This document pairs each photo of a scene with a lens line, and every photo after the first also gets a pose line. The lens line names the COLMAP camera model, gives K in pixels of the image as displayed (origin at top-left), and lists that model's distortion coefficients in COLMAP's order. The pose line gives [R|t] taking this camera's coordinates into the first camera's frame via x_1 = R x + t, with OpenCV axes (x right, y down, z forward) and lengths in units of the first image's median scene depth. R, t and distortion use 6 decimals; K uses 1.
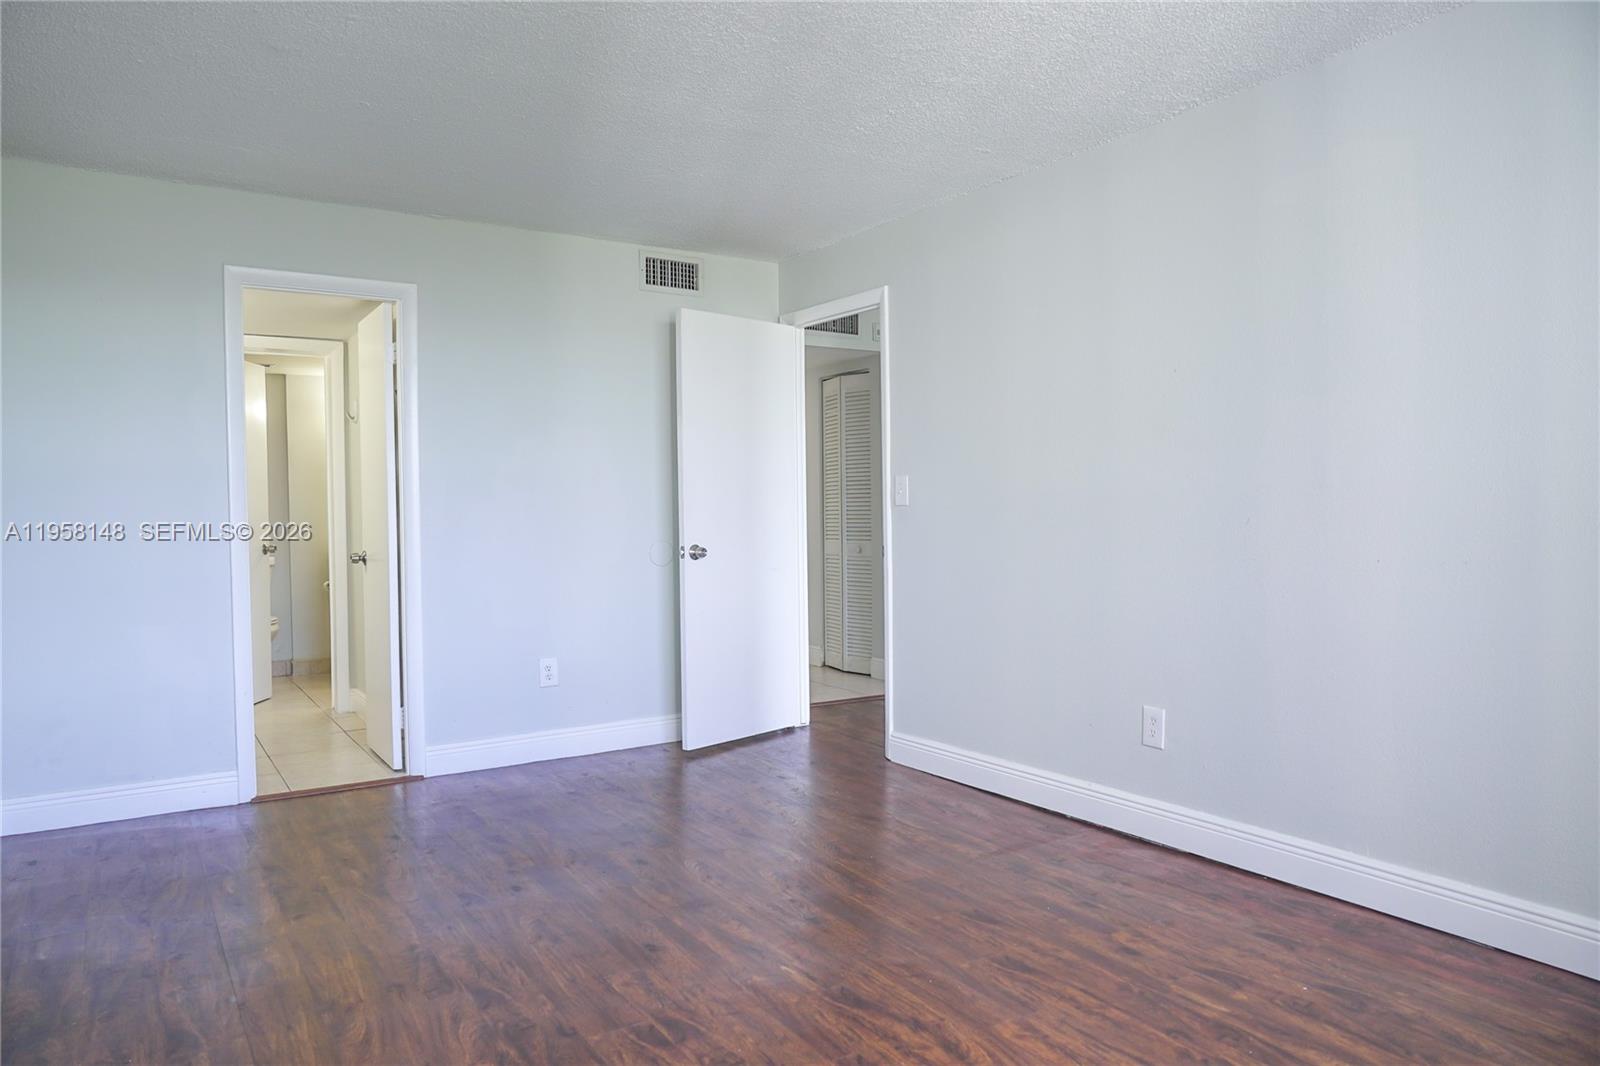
lens RADIAL K [[1075.6, 0, 793.7], [0, 1075.6, 527.2], [0, 0, 1]] dist [-0.041097, 0.040960]
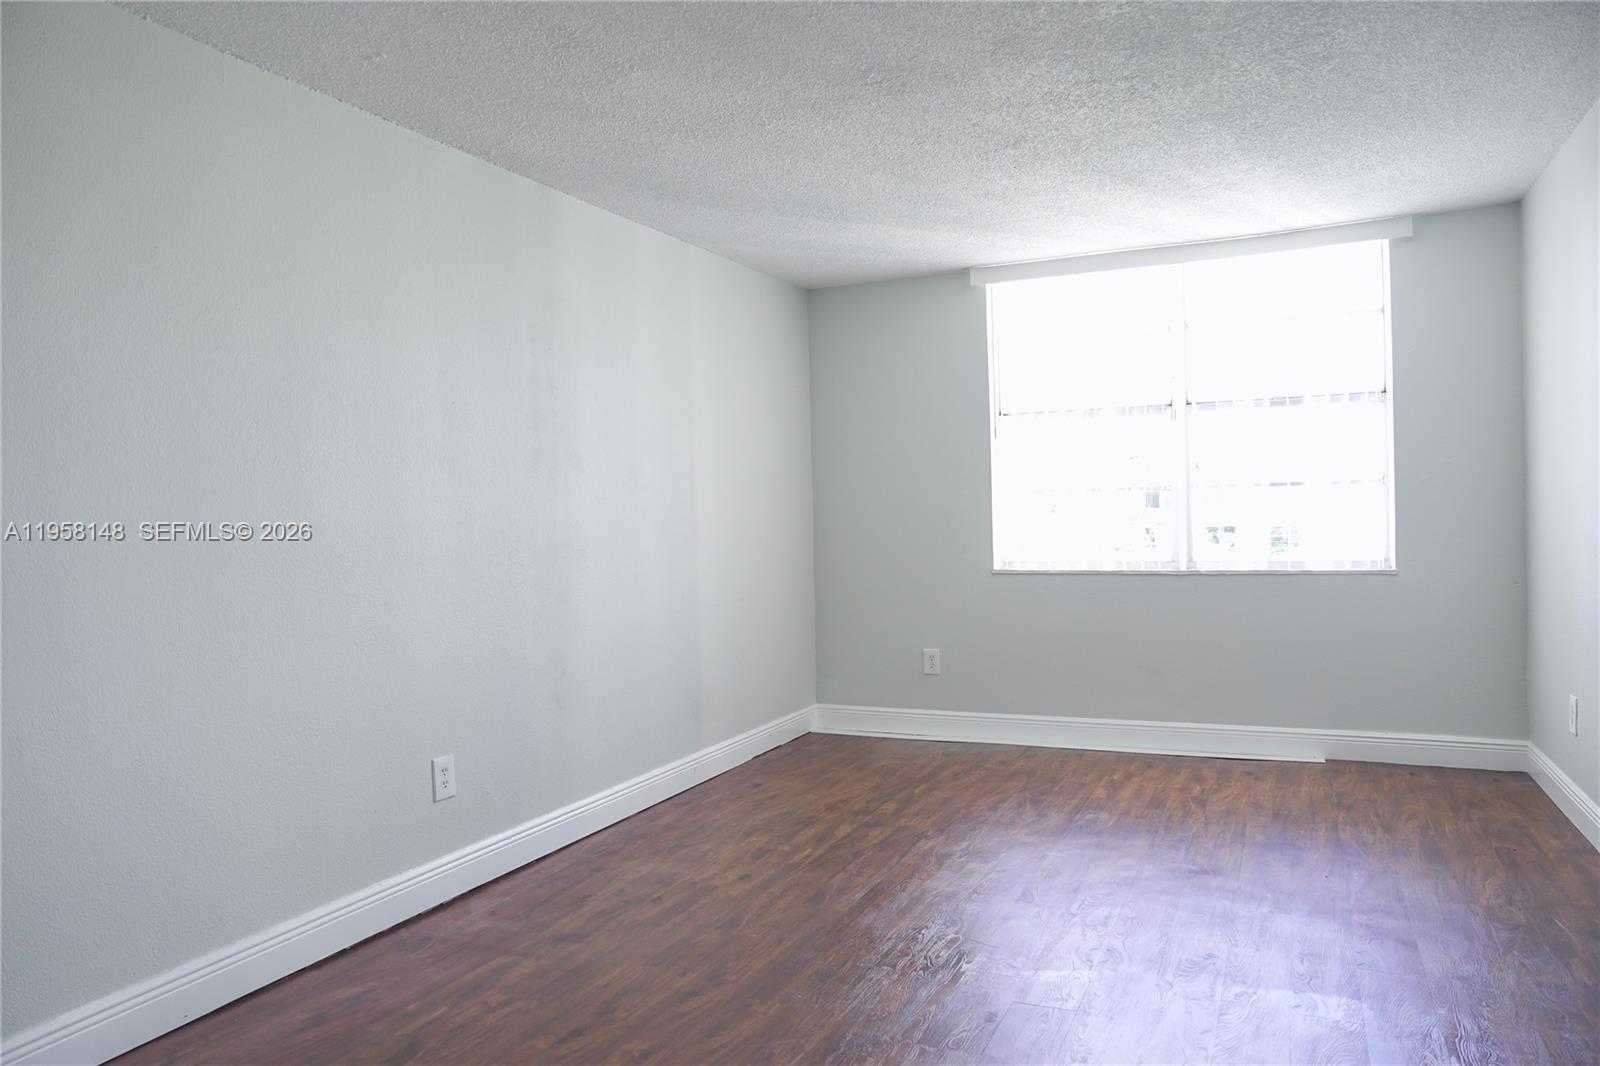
lens RADIAL K [[1075.6, 0, 793.7], [0, 1075.6, 527.2], [0, 0, 1]] dist [-0.041097, 0.040960]
pose [[-0.537813, 0.017407, 0.842884, -0.758795], [0.045254, 0.998941, 0.008245, -0.030932], [-0.841849, 0.042579, -0.538032, 1.514958]]
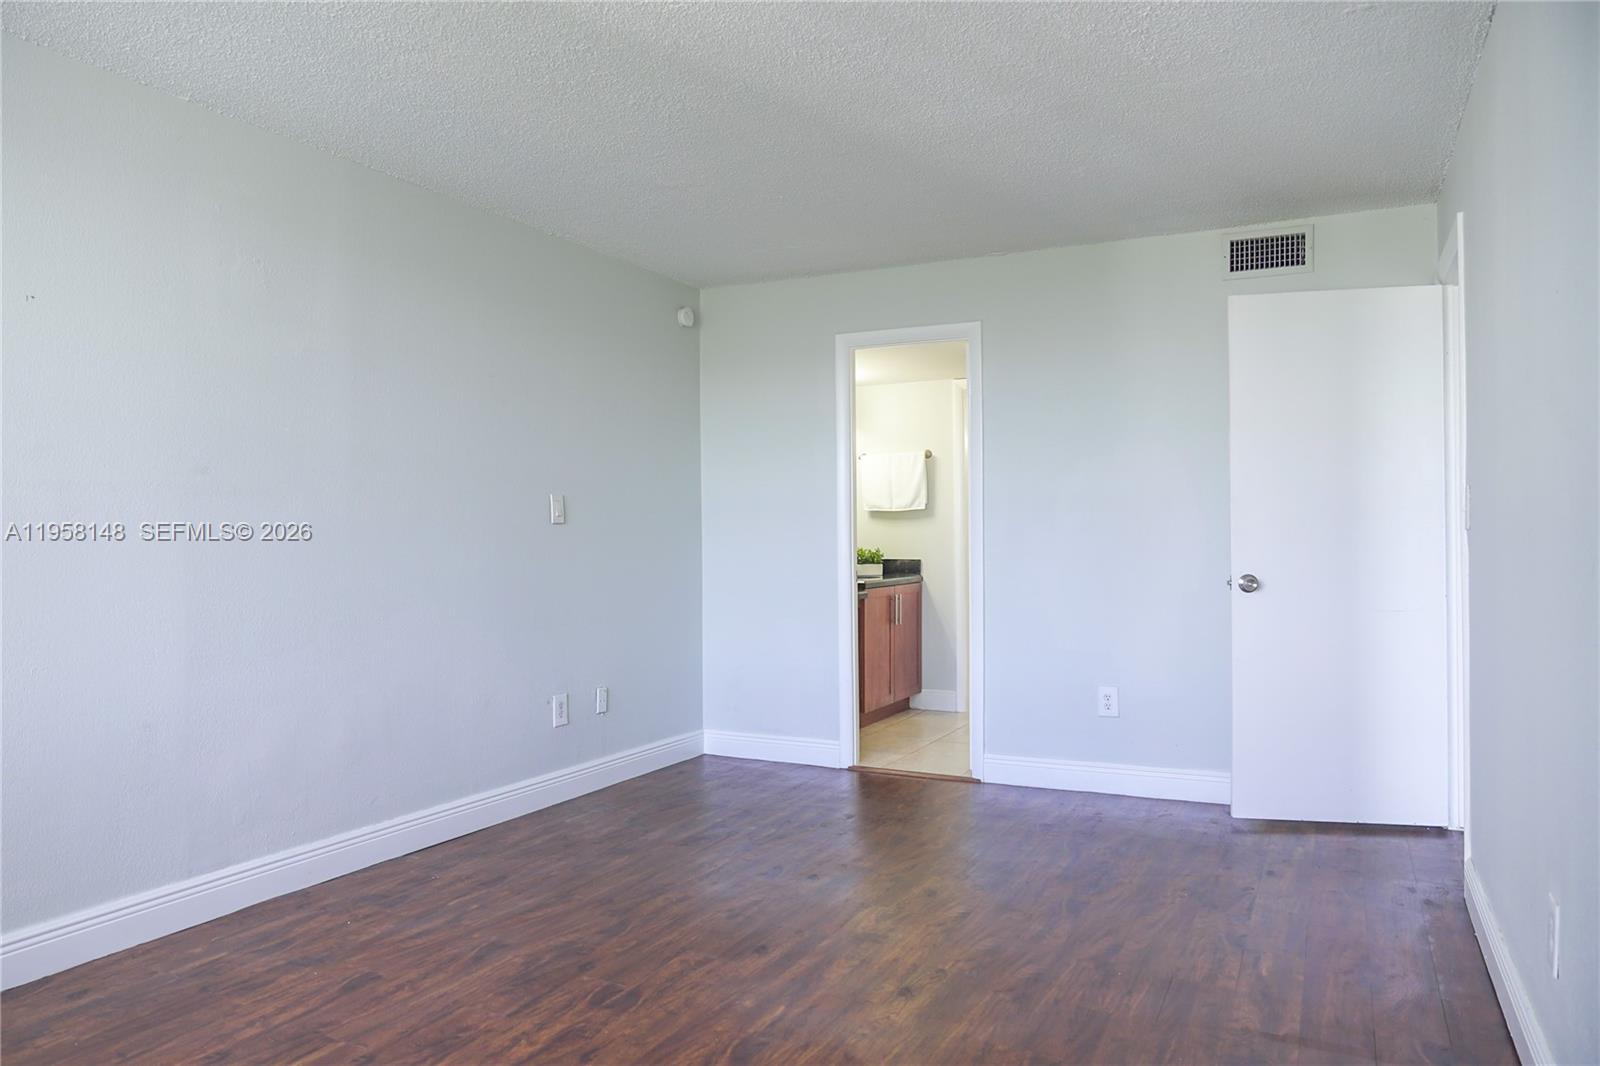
lens RADIAL K [[1075.6, 0, 793.7], [0, 1075.6, 527.2], [0, 0, 1]] dist [-0.041097, 0.040960]
pose [[0.507129, 0.005145, -0.861855, 0.751126], [-0.015370, 0.999877, -0.003075, -0.021168], [0.861733, 0.014807, 0.507146, 0.457604]]
